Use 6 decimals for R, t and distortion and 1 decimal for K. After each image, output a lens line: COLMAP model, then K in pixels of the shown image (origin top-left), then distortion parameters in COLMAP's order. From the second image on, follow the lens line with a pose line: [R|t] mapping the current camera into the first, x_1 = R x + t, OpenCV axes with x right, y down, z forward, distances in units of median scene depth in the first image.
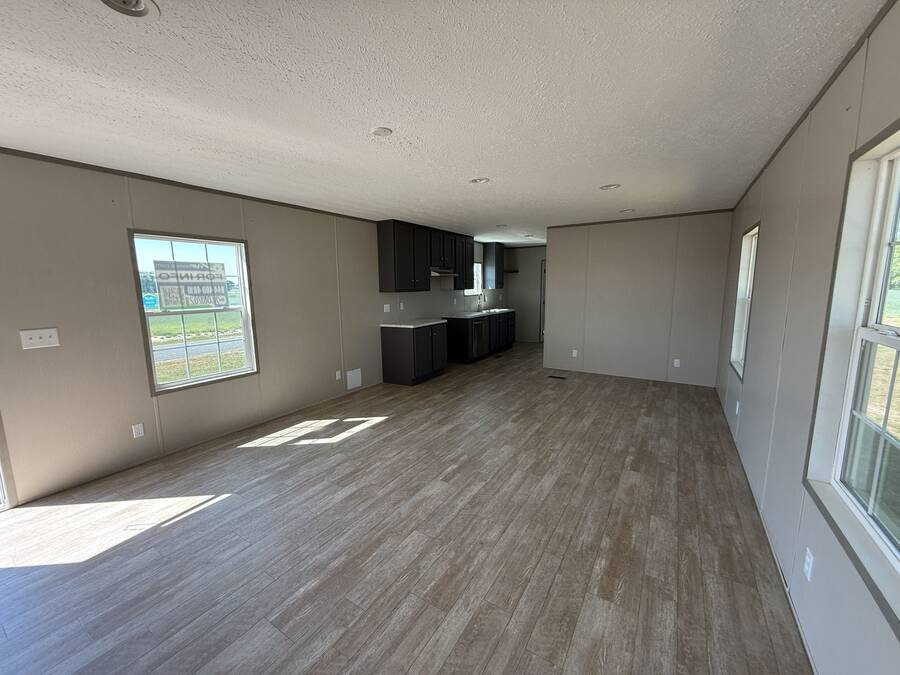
lens RADIAL K [[364.3, 0, 447.3], [0, 364.3, 312.8], [0, 0, 1]] dist [0.008165, -0.000316]
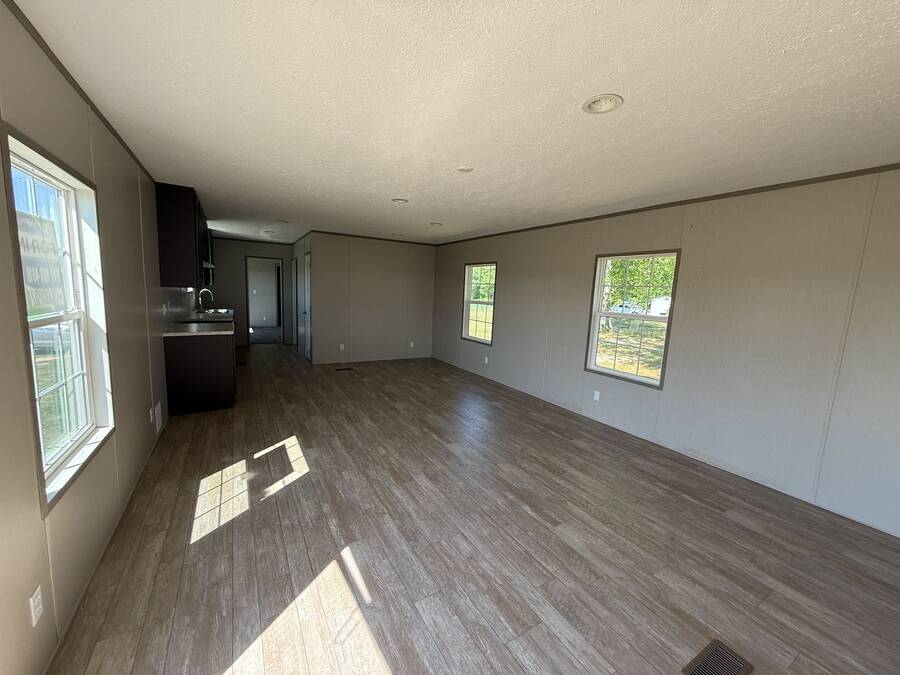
lens RADIAL K [[356.7, 0, 450.0], [0, 356.7, 337.5], [0, 0, 1]] dist [0.009719, -0.000101]
pose [[0.442637, -0.084553, 0.892705, -0.747196], [0.017514, 0.996170, 0.085669, -0.013370], [-0.896530, -0.022286, 0.442423, 0.302721]]
